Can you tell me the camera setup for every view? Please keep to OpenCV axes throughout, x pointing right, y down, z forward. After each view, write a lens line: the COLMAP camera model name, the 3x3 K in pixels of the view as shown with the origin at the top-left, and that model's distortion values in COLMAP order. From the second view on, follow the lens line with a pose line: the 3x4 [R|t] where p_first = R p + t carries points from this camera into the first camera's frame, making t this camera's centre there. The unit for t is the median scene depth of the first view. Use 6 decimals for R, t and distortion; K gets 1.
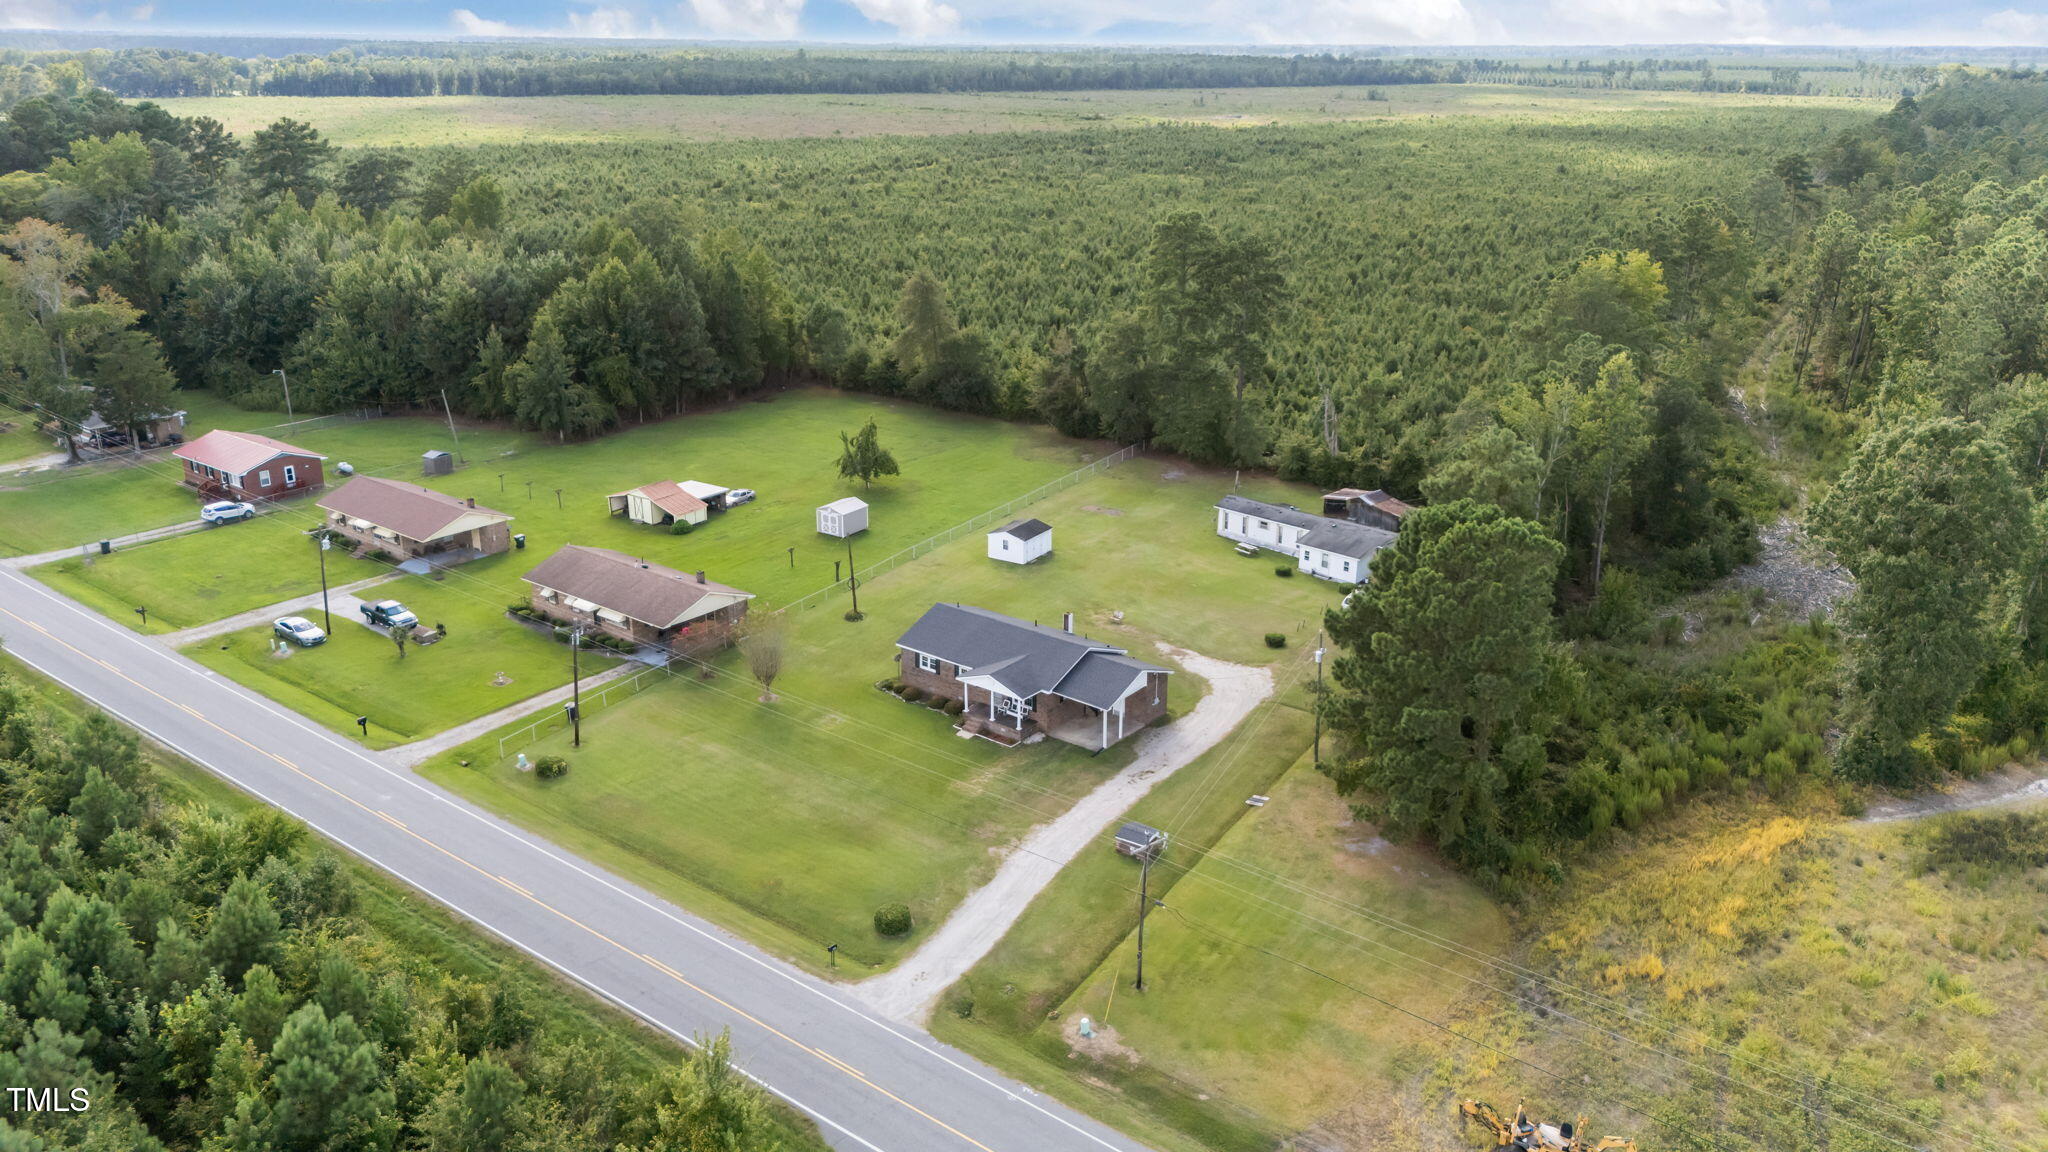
lens RADIAL K [[1540.5, 0, 1024.0], [0, 1540.5, 576.0], [0, 0, 1]] dist [0.033049, -0.007767]
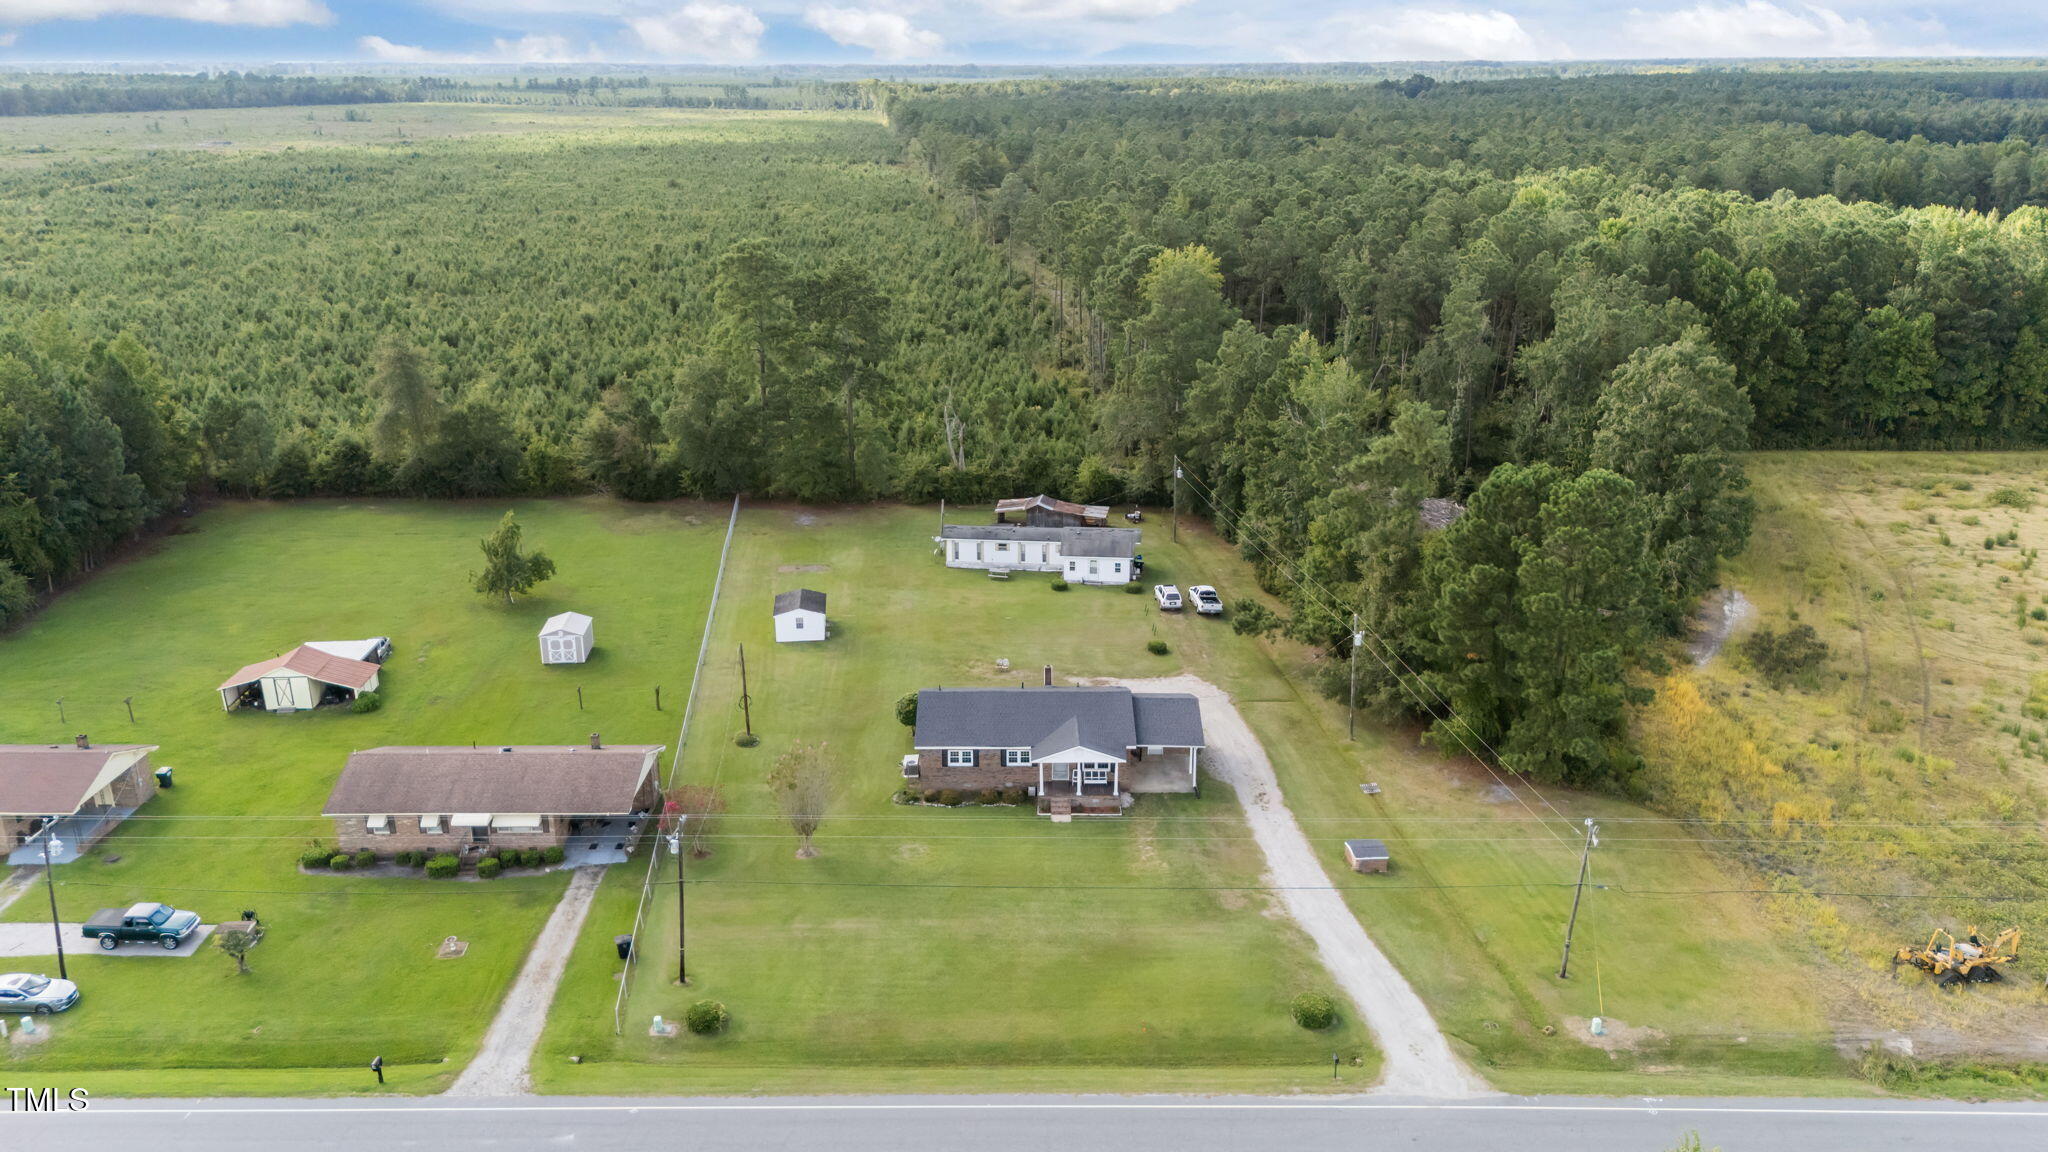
lens RADIAL K [[1540.5, 0, 1024.0], [0, 1540.5, 576.0], [0, 0, 1]] dist [0.033049, -0.007767]
pose [[0.779326, -0.204888, 0.592175, -0.429794], [0.210981, 0.975653, 0.059910, -0.072578], [-0.590032, 0.078248, 0.803579, 0.208650]]
